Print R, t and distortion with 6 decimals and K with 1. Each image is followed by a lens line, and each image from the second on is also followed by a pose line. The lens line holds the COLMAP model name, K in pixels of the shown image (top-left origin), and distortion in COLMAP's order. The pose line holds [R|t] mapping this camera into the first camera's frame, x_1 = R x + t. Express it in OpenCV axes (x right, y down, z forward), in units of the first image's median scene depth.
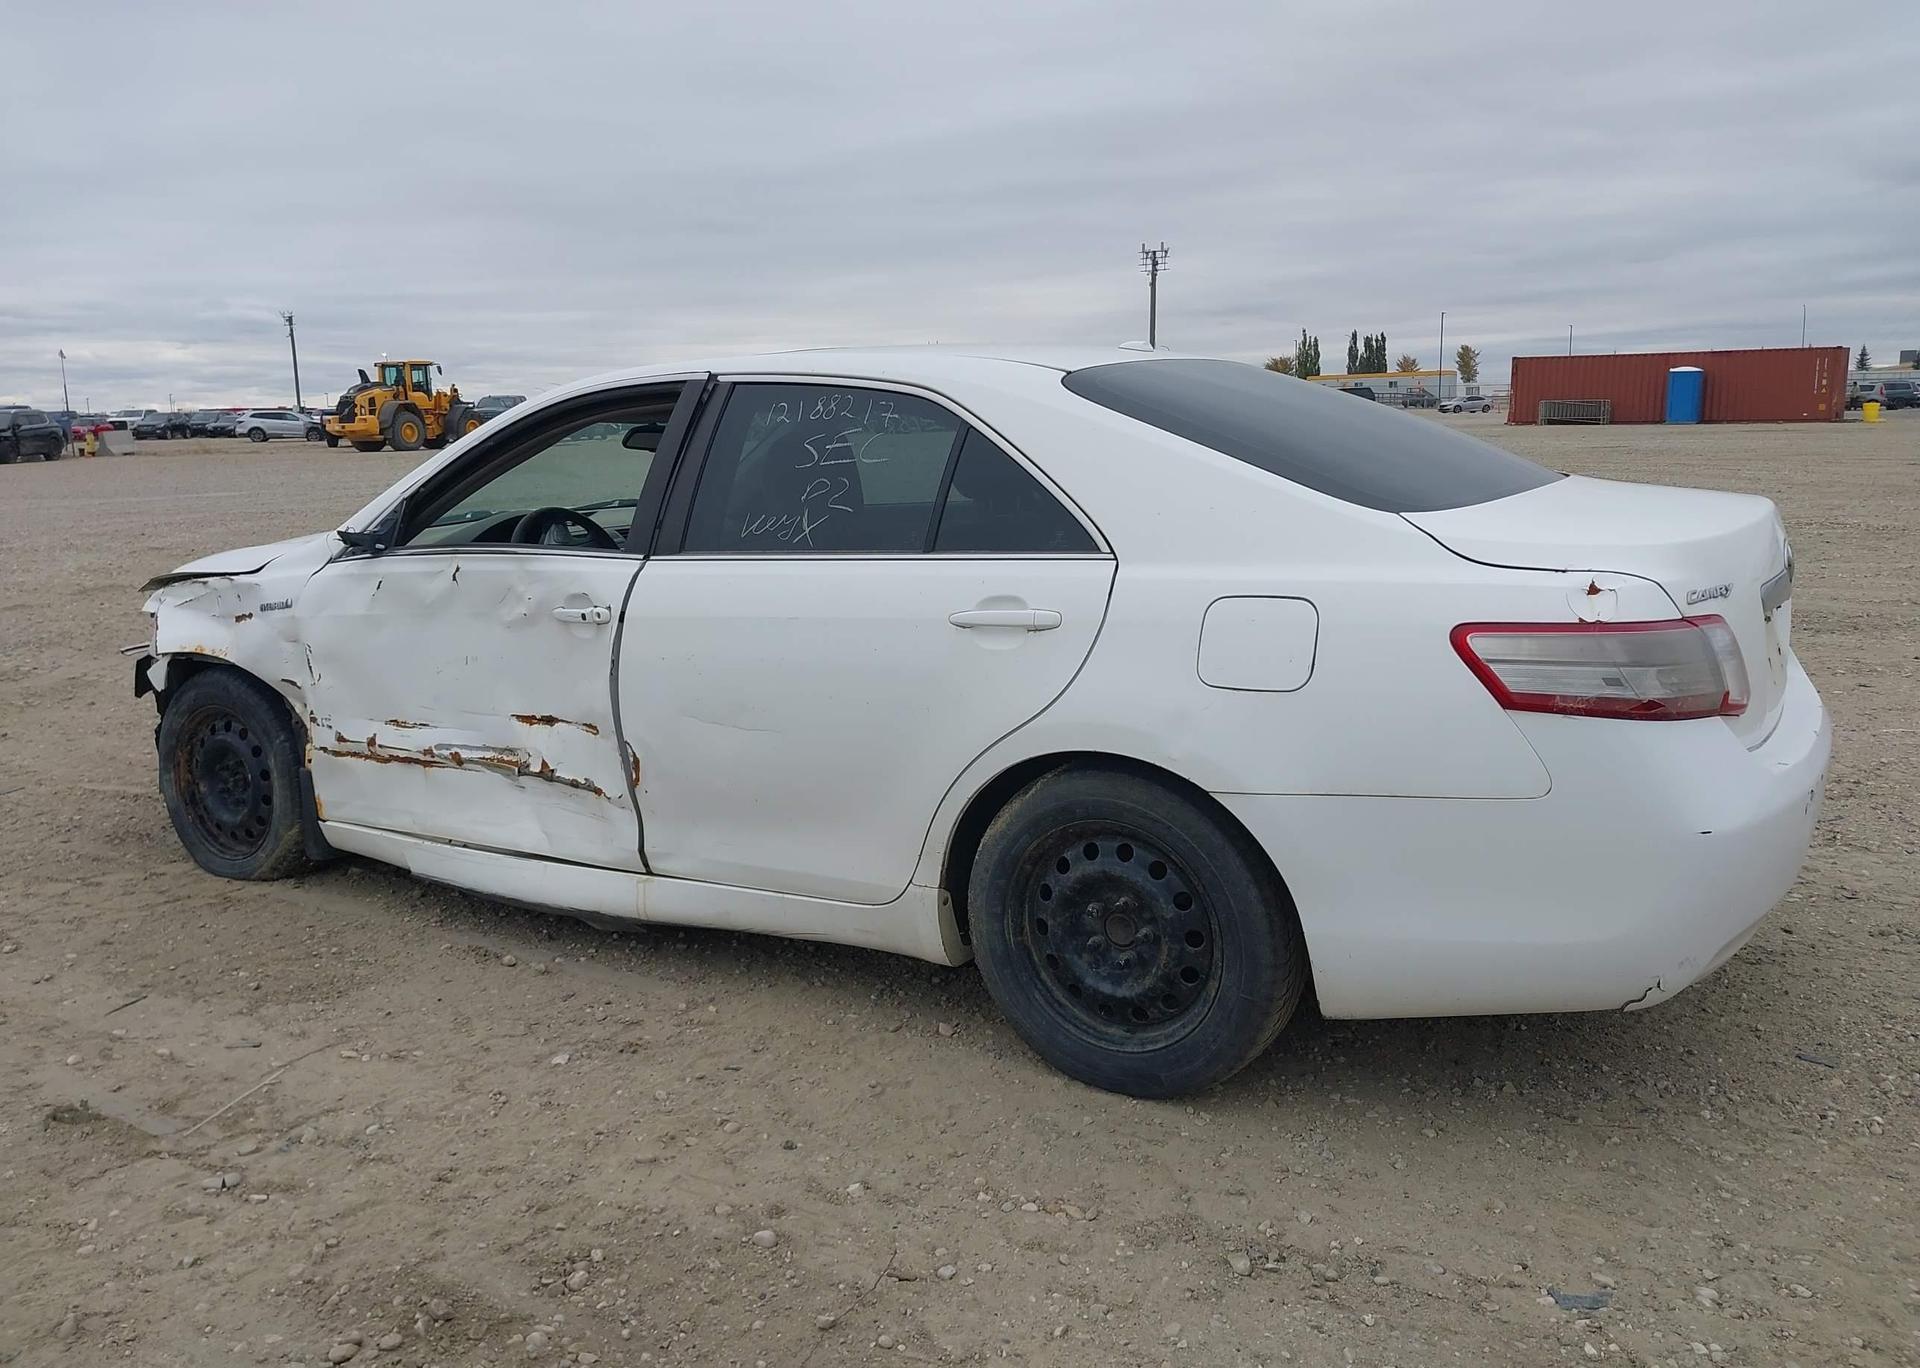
lens RADIAL K [[1503.2, 0, 952.0], [0, 1503.2, 684.1], [0, 0, 1]] dist [0.051437, -0.070591]
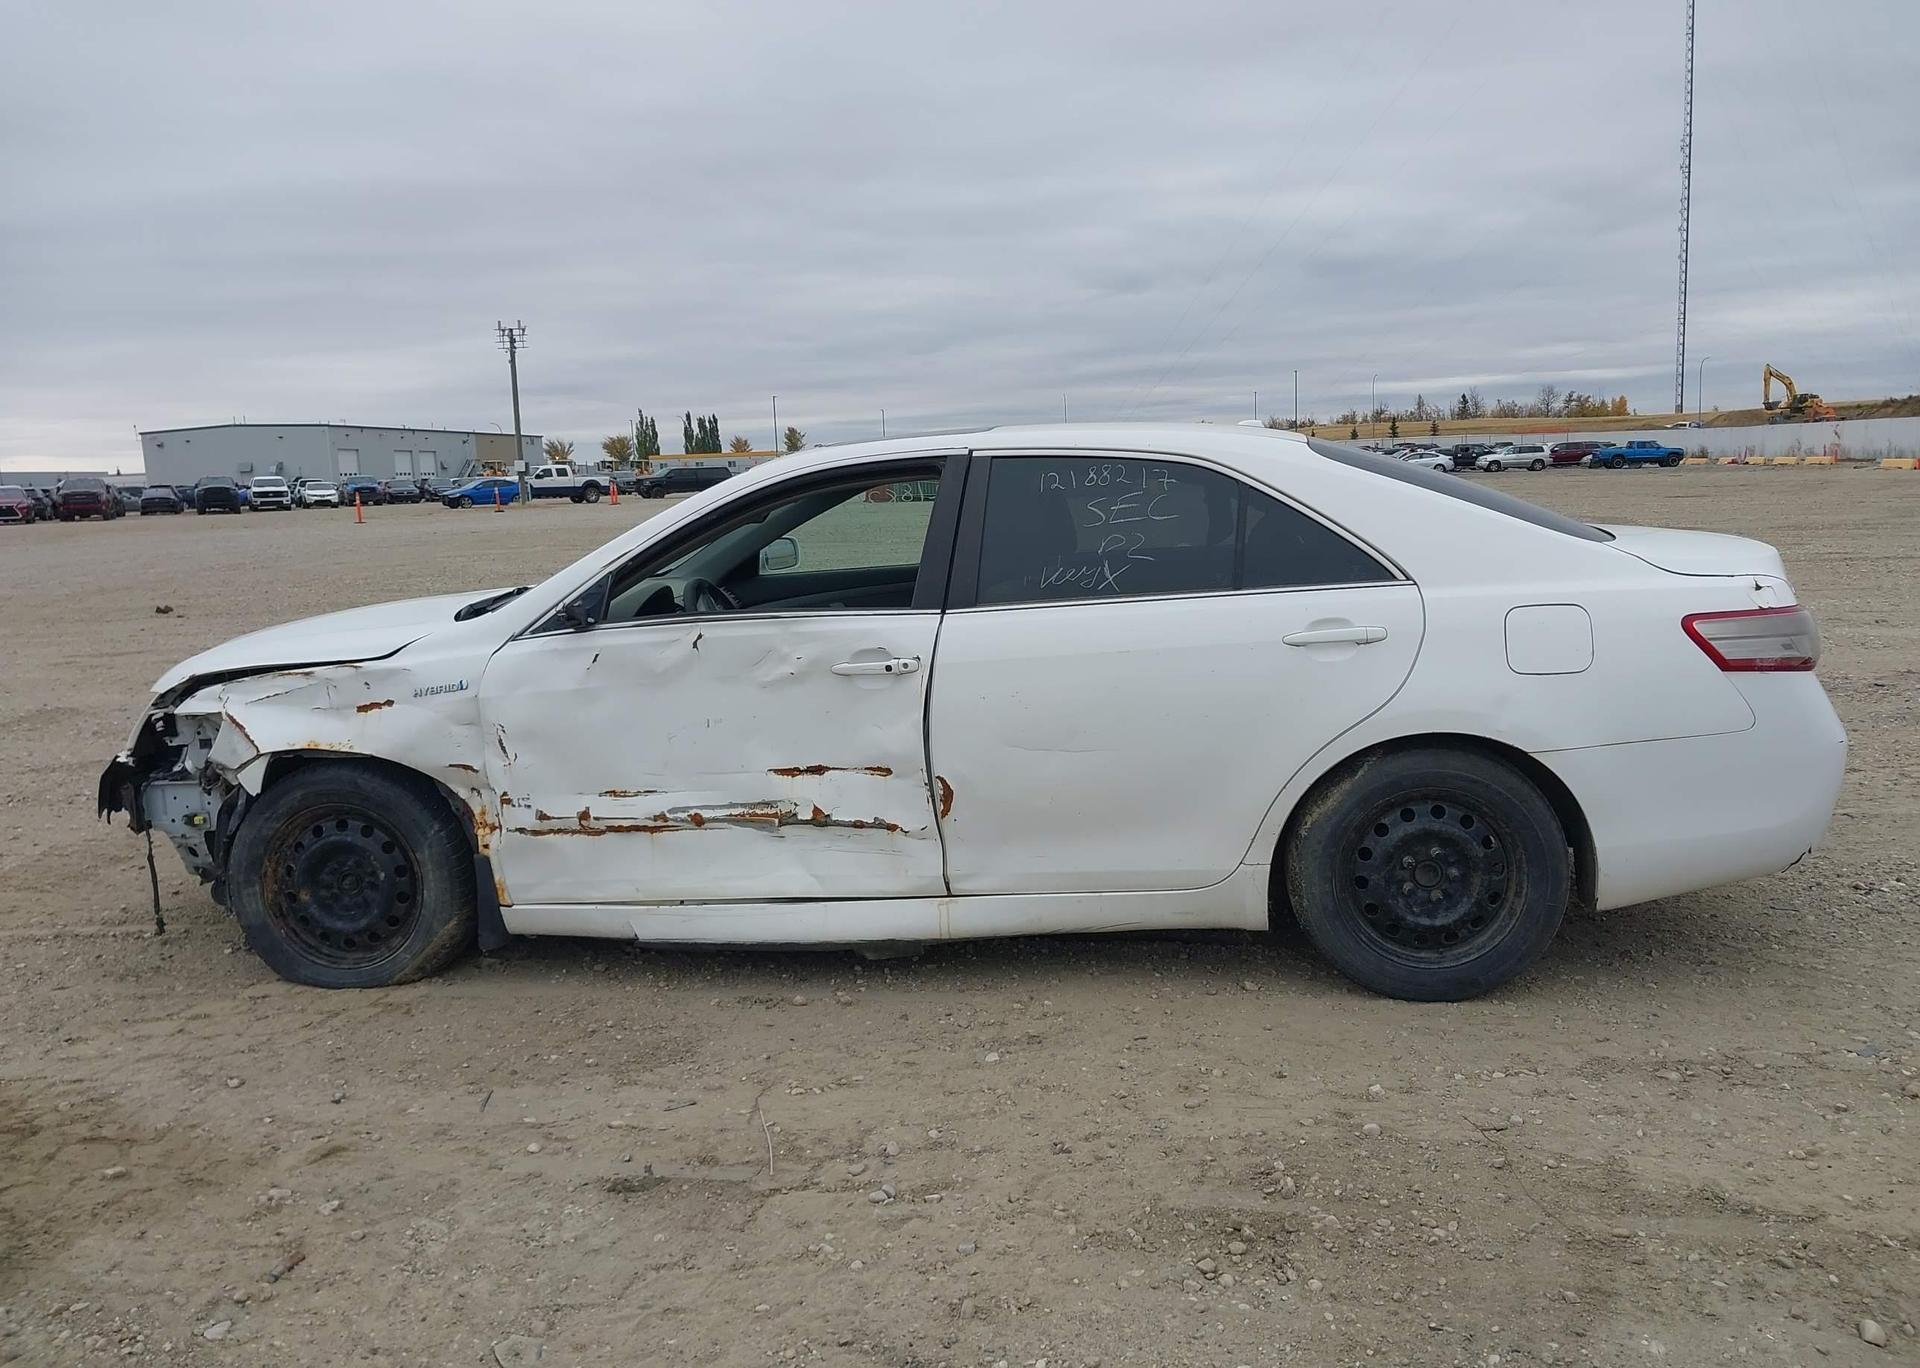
lens RADIAL K [[1496.4, 0, 953.2], [0, 1496.4, 686.7], [0, 0, 1]] dist [0.094994, -0.138195]
pose [[0.904964, -0.069762, 0.419731, -0.631798], [0.090142, 0.995510, -0.028892, 0.004520], [-0.415830, 0.063981, 0.907189, -0.009583]]
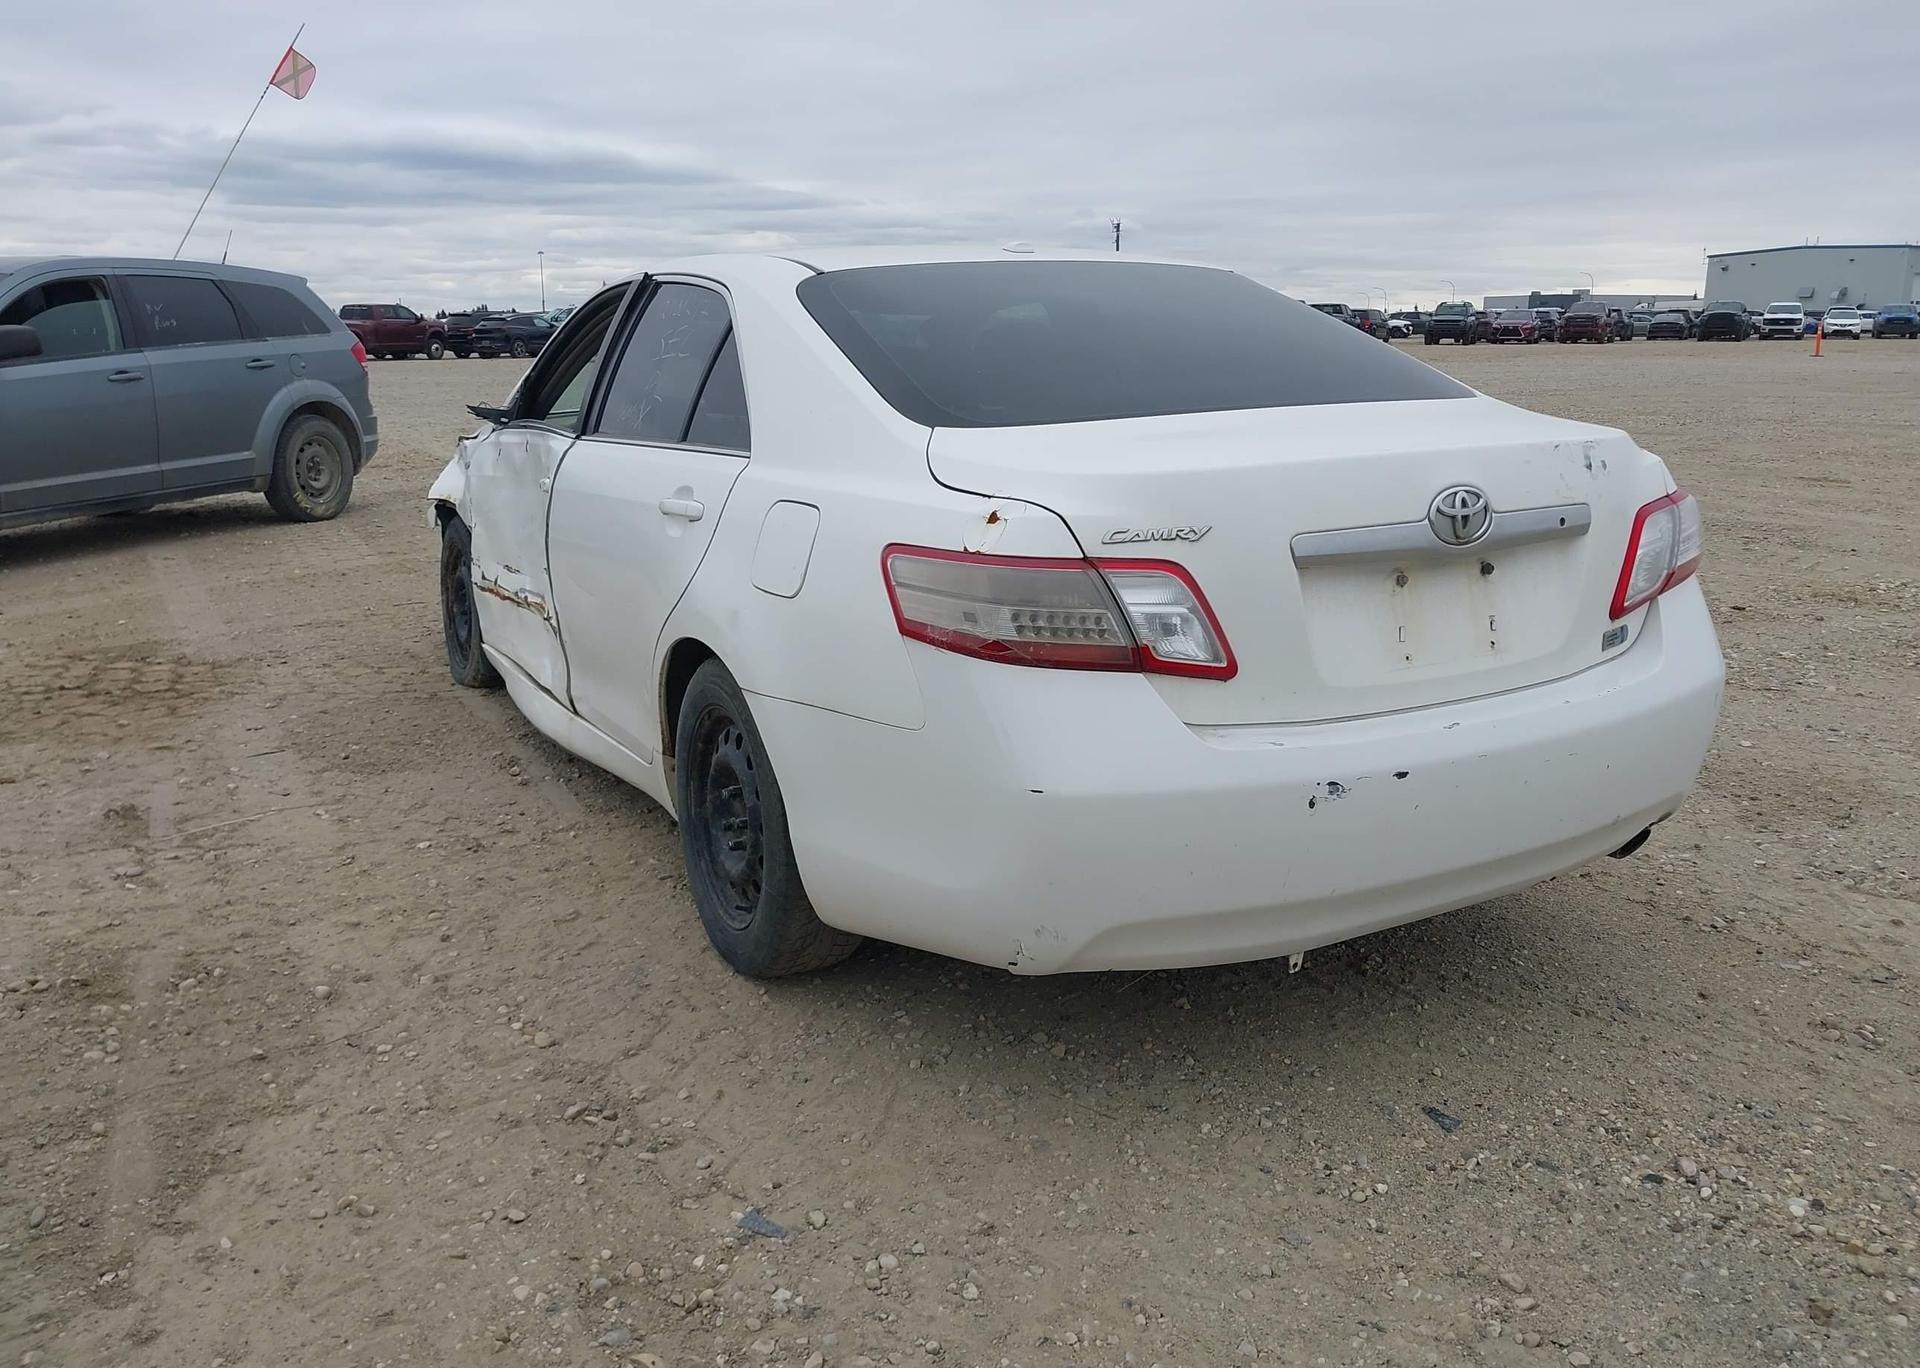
lens RADIAL K [[1496.4, 0, 953.2], [0, 1496.4, 686.7], [0, 0, 1]] dist [0.094994, -0.138195]
pose [[0.864996, 0.134298, -0.483473, 0.591057], [-0.104263, 0.990593, 0.088624, -0.026800], [0.490827, -0.026251, 0.870862, 0.129719]]
